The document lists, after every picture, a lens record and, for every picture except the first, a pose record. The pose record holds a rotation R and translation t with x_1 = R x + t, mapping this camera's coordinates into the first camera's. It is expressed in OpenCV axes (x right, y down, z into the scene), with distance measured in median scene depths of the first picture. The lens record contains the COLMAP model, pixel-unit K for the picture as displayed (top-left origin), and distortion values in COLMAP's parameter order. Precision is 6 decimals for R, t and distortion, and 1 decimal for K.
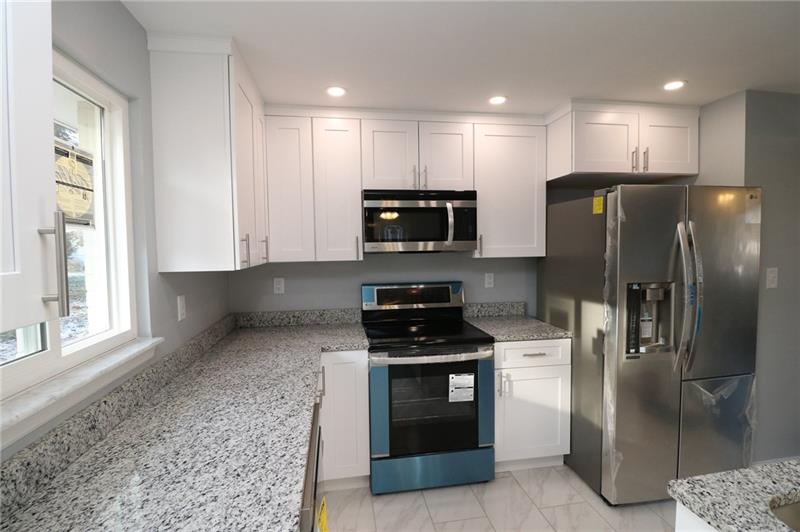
lens RADIAL K [[380.8, 0, 400.0], [0, 380.8, 266.0], [0, 0, 1]] dist [0.002413, 0.000175]
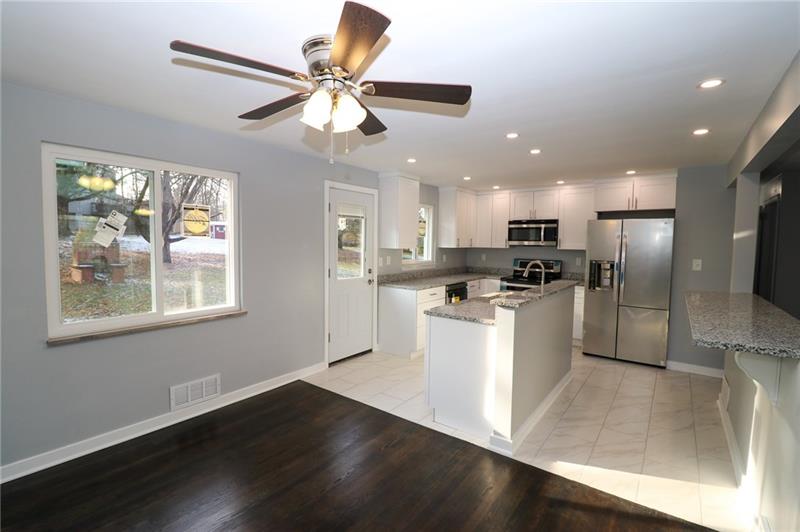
lens RADIAL K [[380.8, 0, 400.0], [0, 380.8, 266.0], [0, 0, 1]] dist [0.002413, 0.000175]
pose [[0.693911, 0.069698, -0.716679, 1.271712], [-0.063241, 0.997357, 0.035763, 0.061174], [0.717278, 0.020507, 0.696485, -1.330787]]
